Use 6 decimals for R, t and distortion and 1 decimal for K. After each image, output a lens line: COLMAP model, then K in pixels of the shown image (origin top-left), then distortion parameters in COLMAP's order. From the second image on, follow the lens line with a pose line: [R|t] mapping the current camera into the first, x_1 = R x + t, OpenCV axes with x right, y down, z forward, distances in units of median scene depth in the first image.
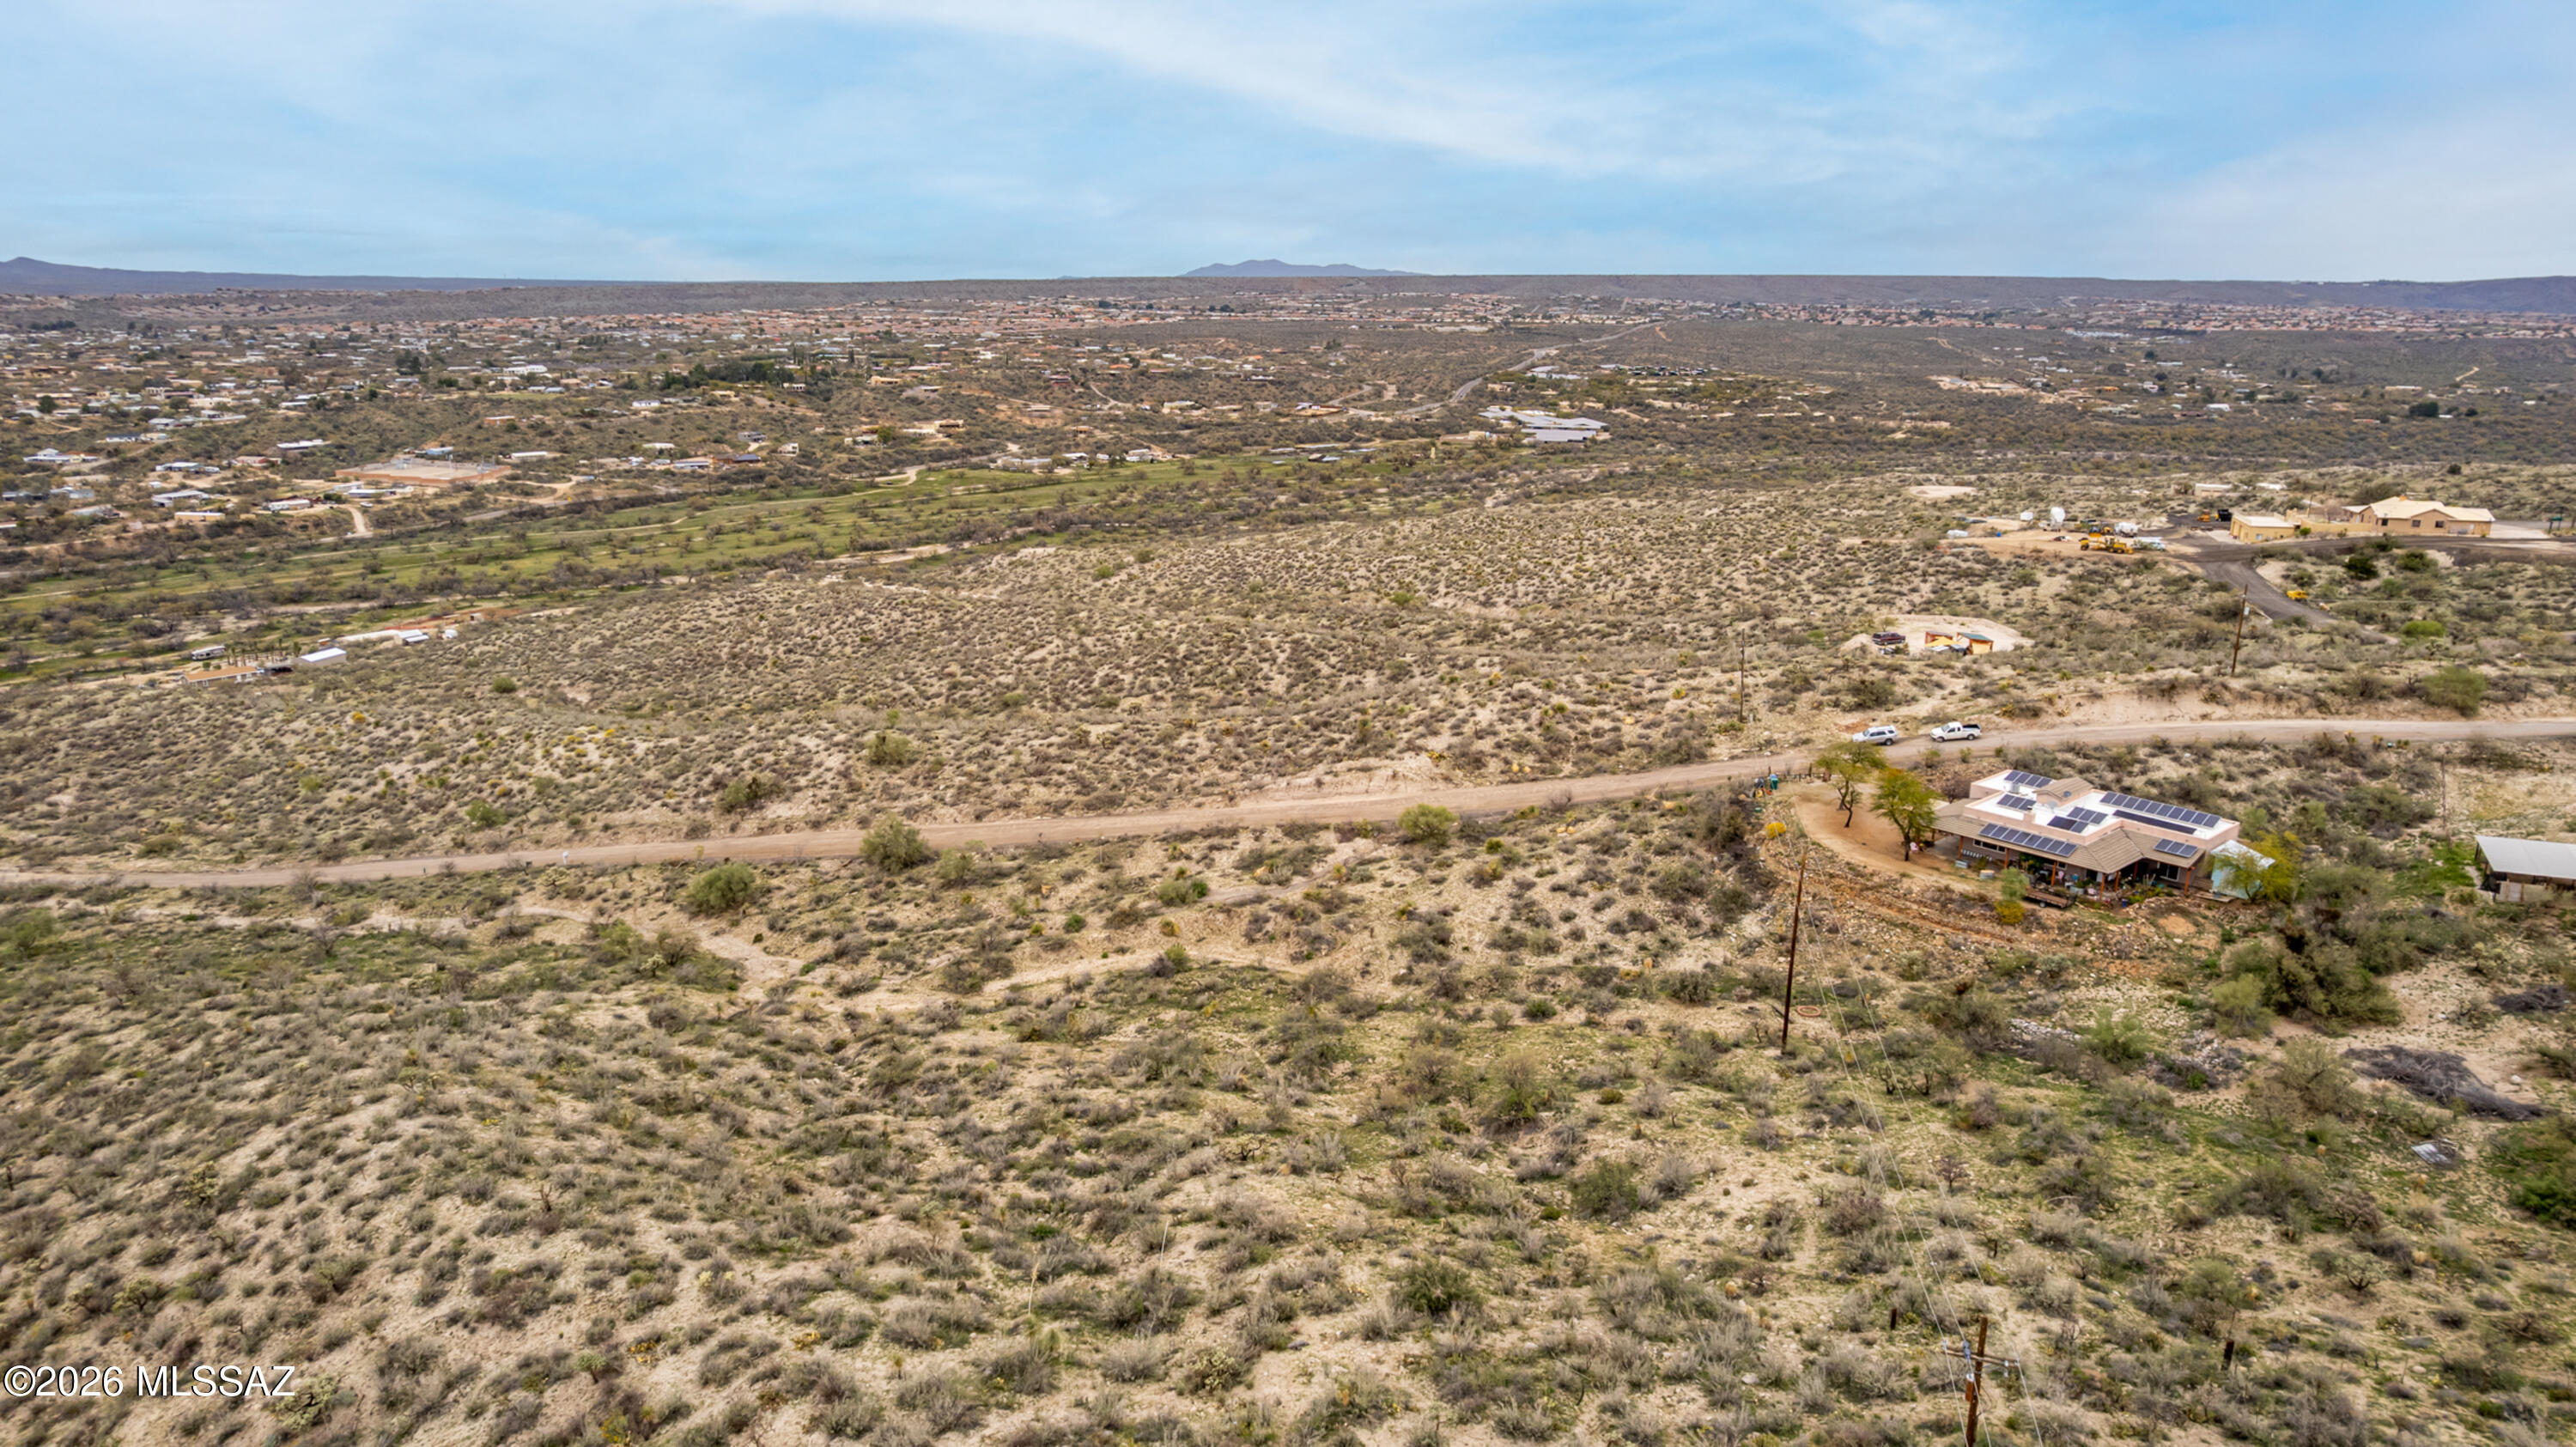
lens RADIAL K [[1669.1, 0, 1290.9], [0, 1669.1, 717.1], [0, 0, 1]] dist [-0.076653, 0.071534]
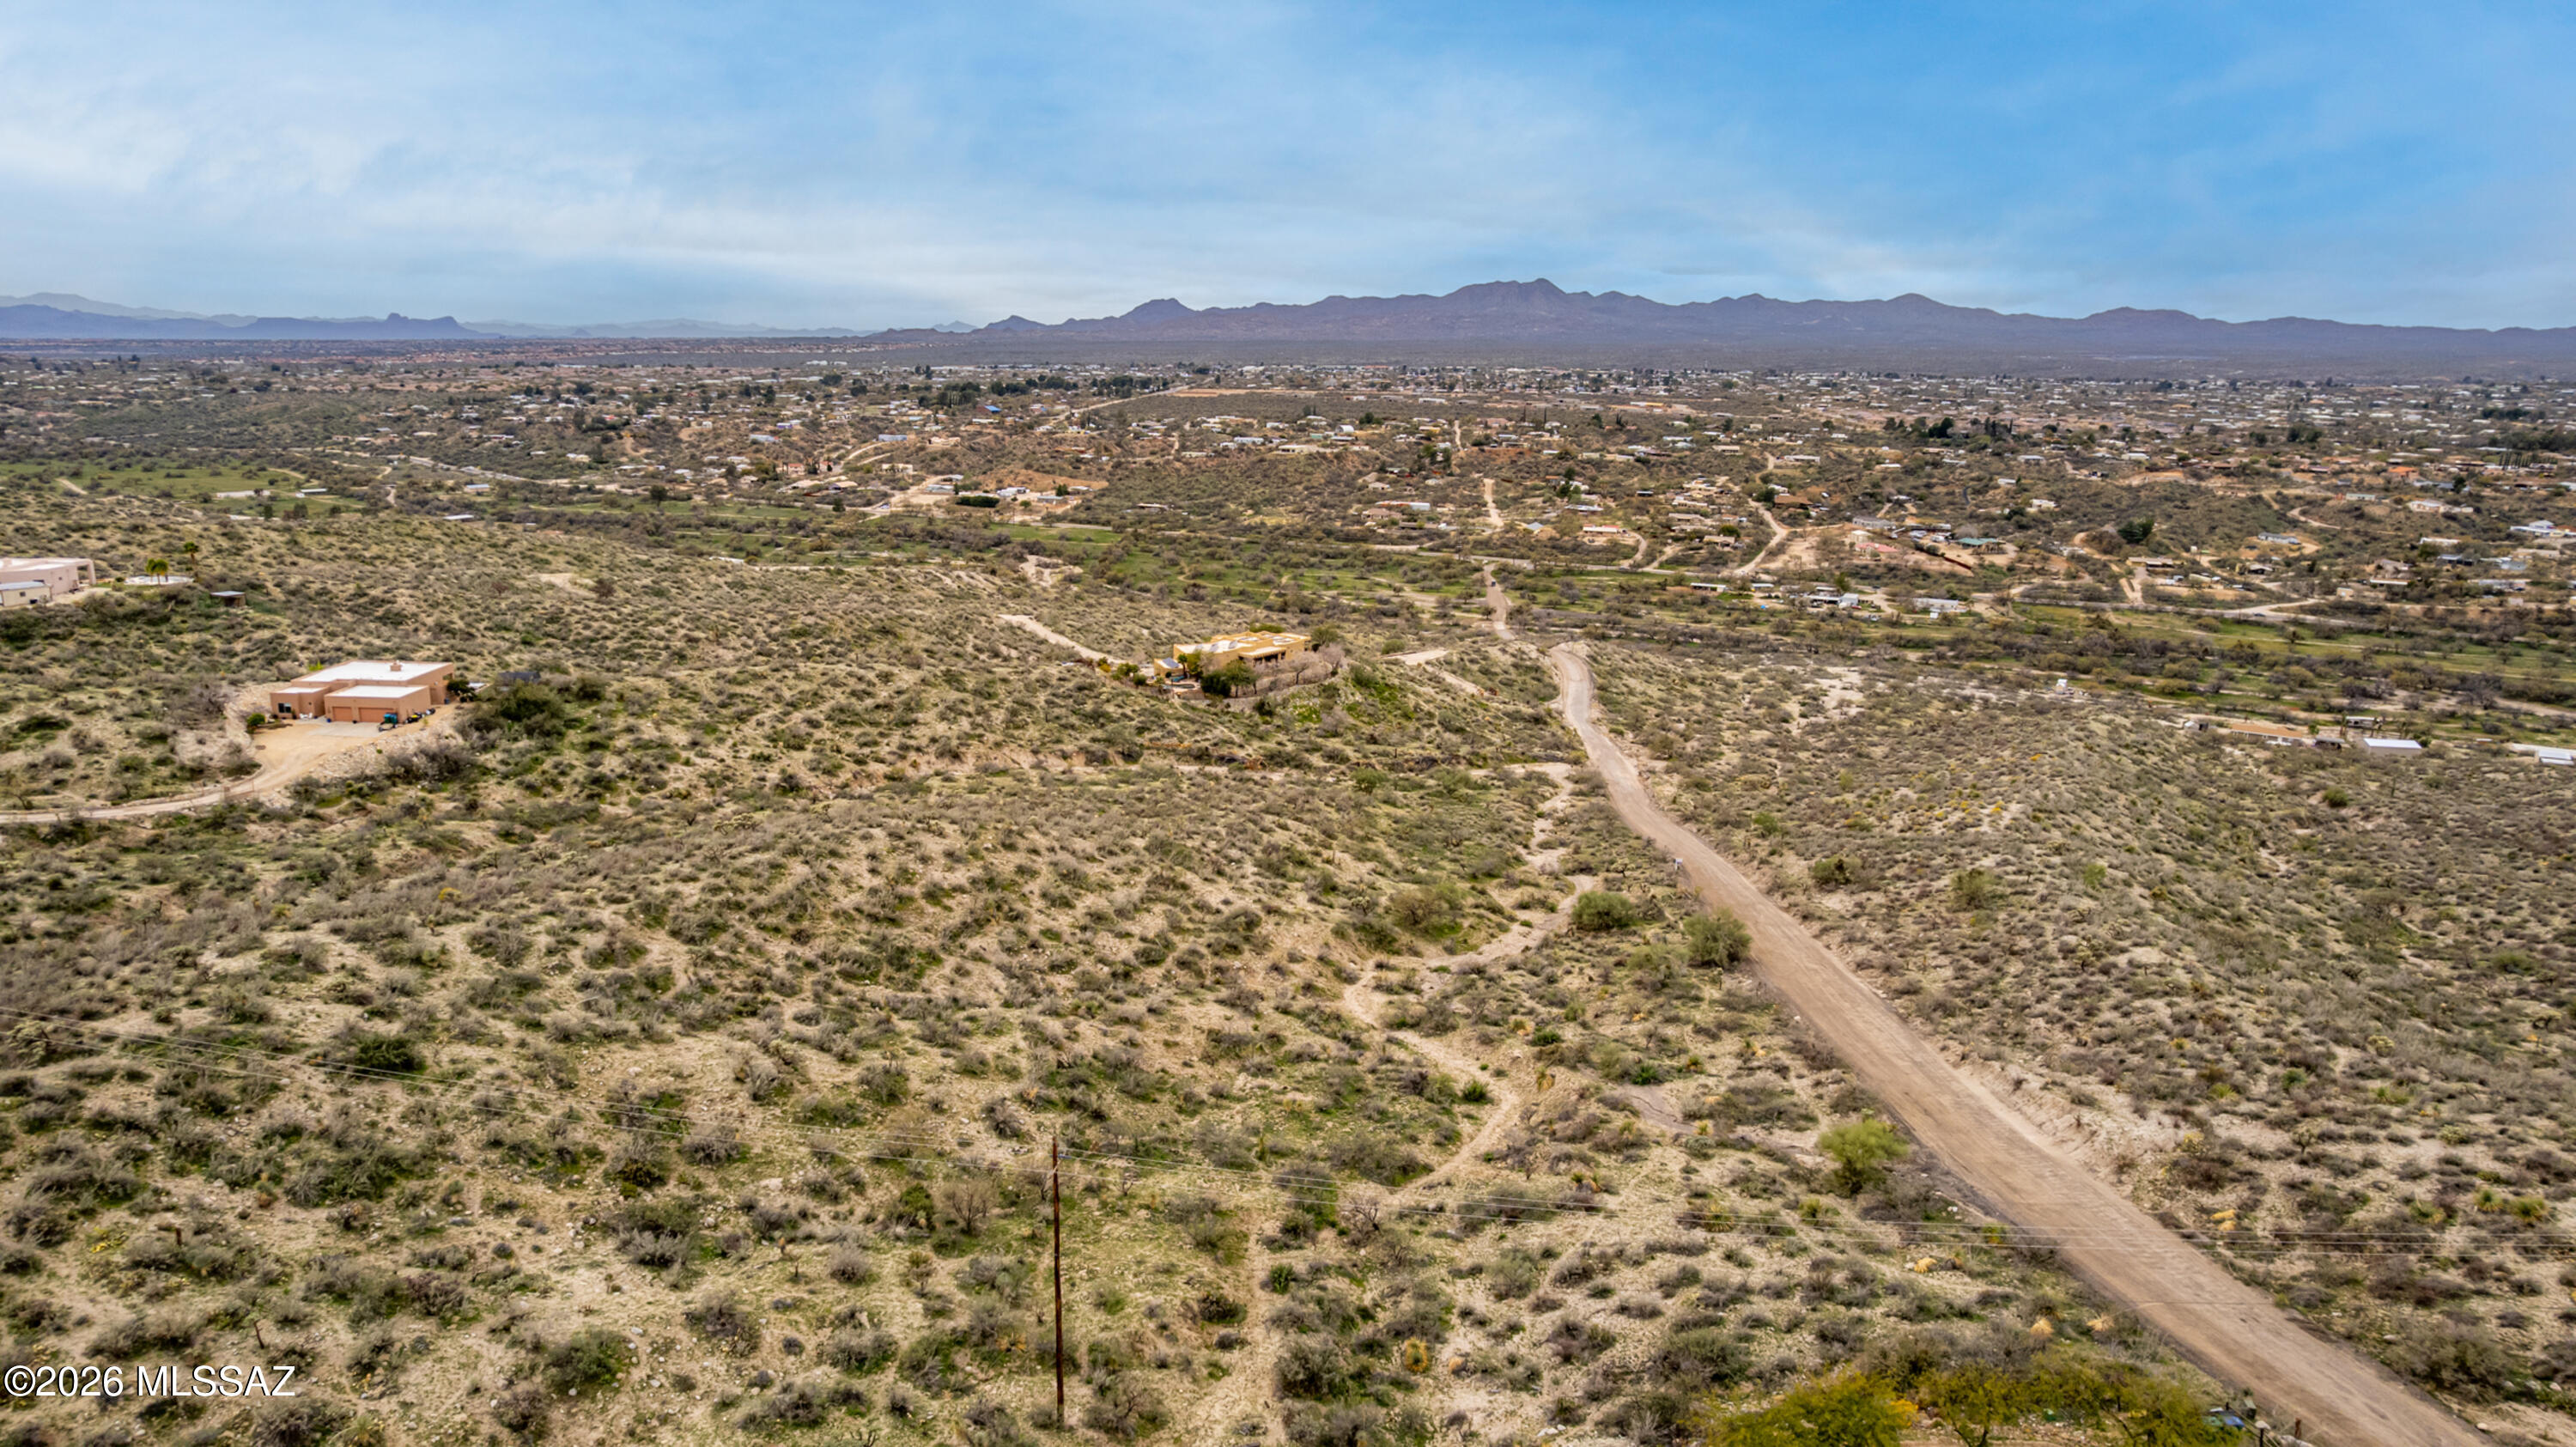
lens RADIAL K [[1669.1, 0, 1290.9], [0, 1669.1, 717.1], [0, 0, 1]] dist [-0.076653, 0.071534]
pose [[0.129462, 0.218687, -0.967169, 0.109386], [-0.262749, 0.948077, 0.179199, -0.026196], [0.956139, 0.230923, 0.180200, 0.110990]]
